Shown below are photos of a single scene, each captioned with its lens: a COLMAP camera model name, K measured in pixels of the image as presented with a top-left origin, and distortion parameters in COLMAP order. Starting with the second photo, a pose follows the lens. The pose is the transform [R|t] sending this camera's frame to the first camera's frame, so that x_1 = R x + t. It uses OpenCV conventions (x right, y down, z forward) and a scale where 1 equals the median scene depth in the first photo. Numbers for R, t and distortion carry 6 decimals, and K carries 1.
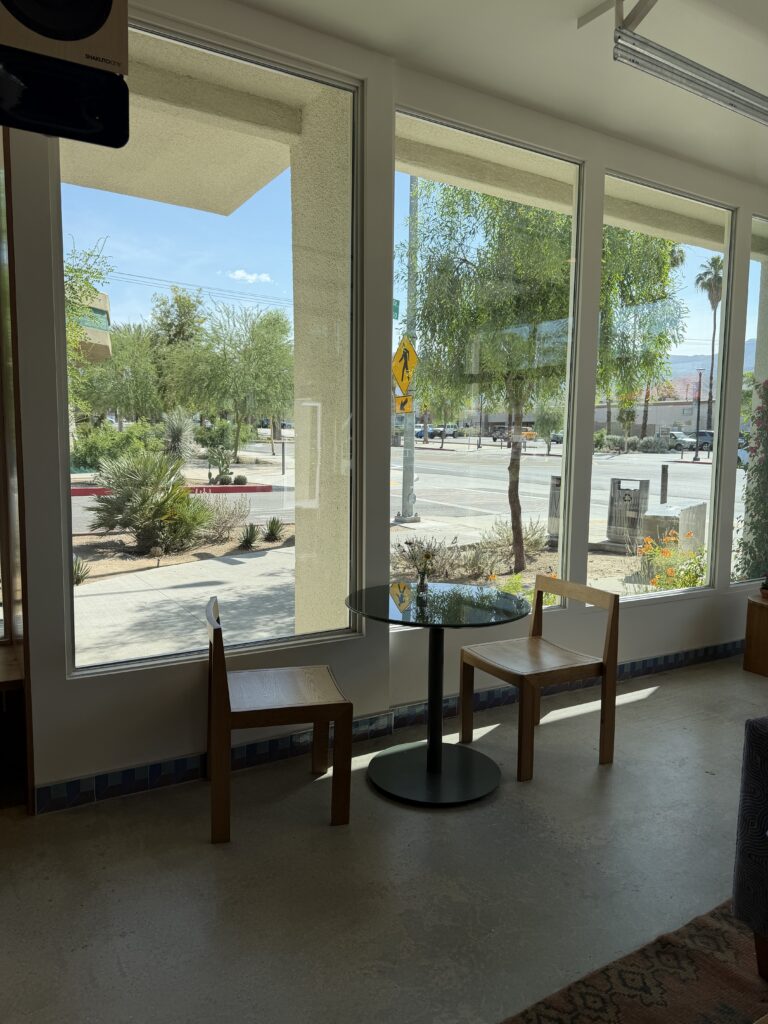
lens RADIAL K [[723.4, 0, 390.9], [0, 723.4, 519.0], [0, 0, 1]] dist [0.088150, -0.115935]
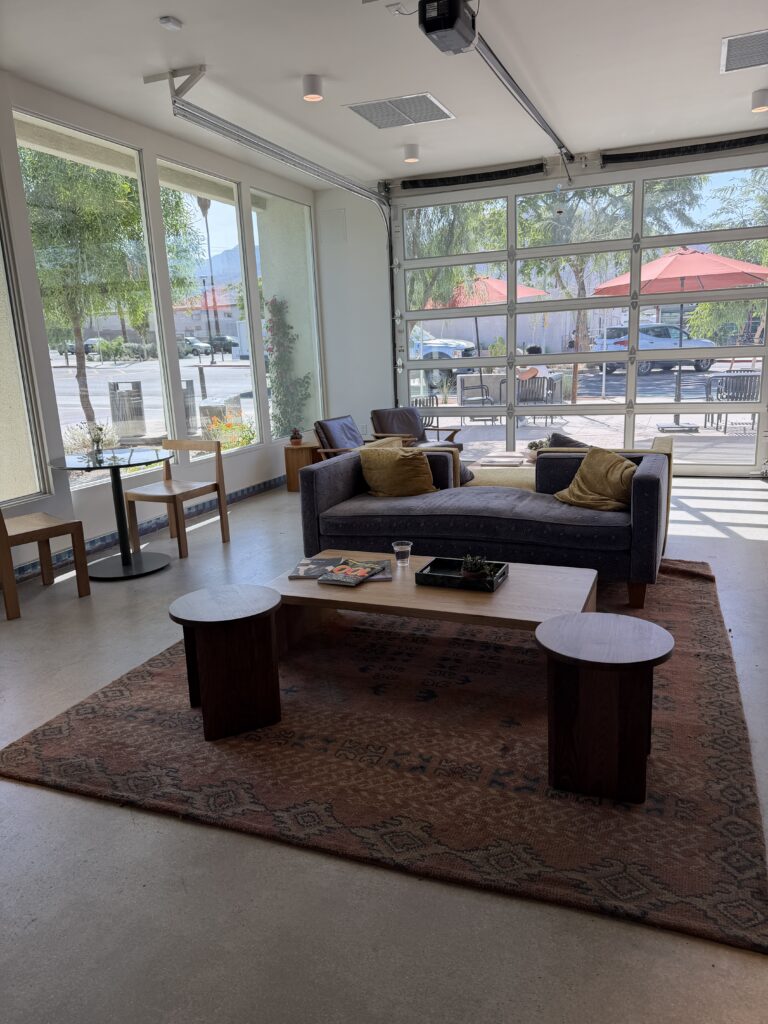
lens RADIAL K [[723.4, 0, 390.9], [0, 723.4, 519.0], [0, 0, 1]] dist [0.088150, -0.115935]
pose [[0.803674, -0.181962, 0.566567, -0.120739], [0.111196, 0.981253, 0.157413, 0.020664], [-0.584588, -0.063509, 0.808841, -0.203698]]
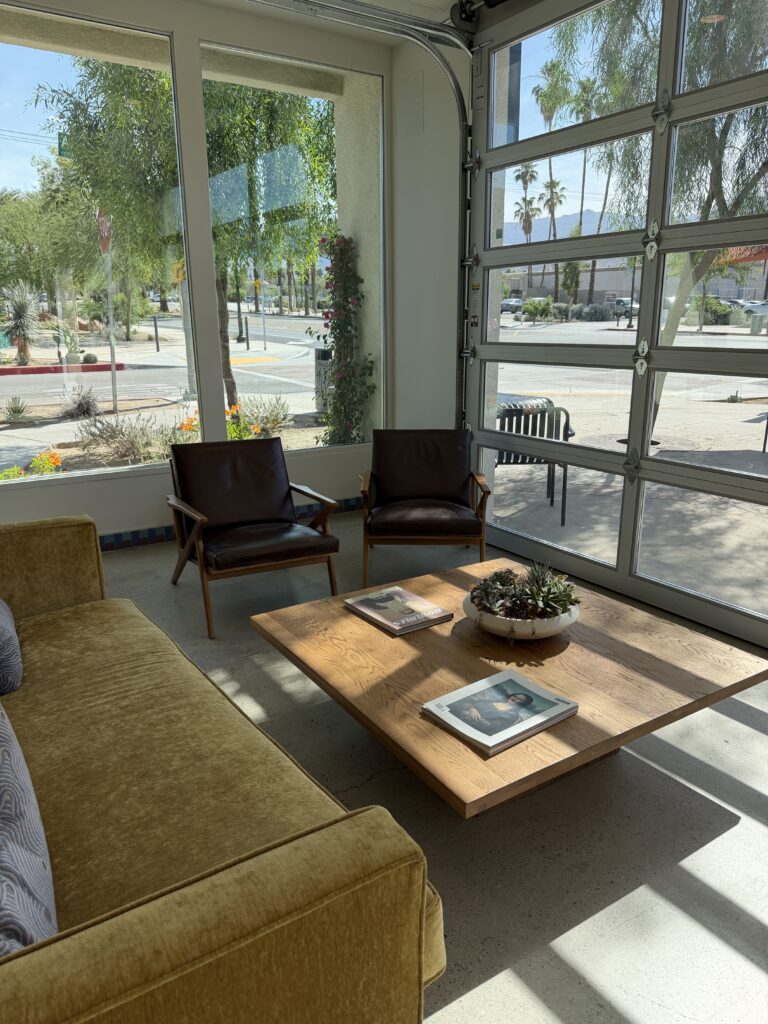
lens RADIAL K [[731.8, 0, 384.0], [0, 731.8, 512.0], [0, 0, 1]] dist [0.045664, -0.072087]
pose [[0.999661, -0.024154, 0.009731, 0.344189], [0.022342, 0.987503, 0.156011, 0.006836], [-0.013378, -0.155741, 0.987707, 0.011155]]
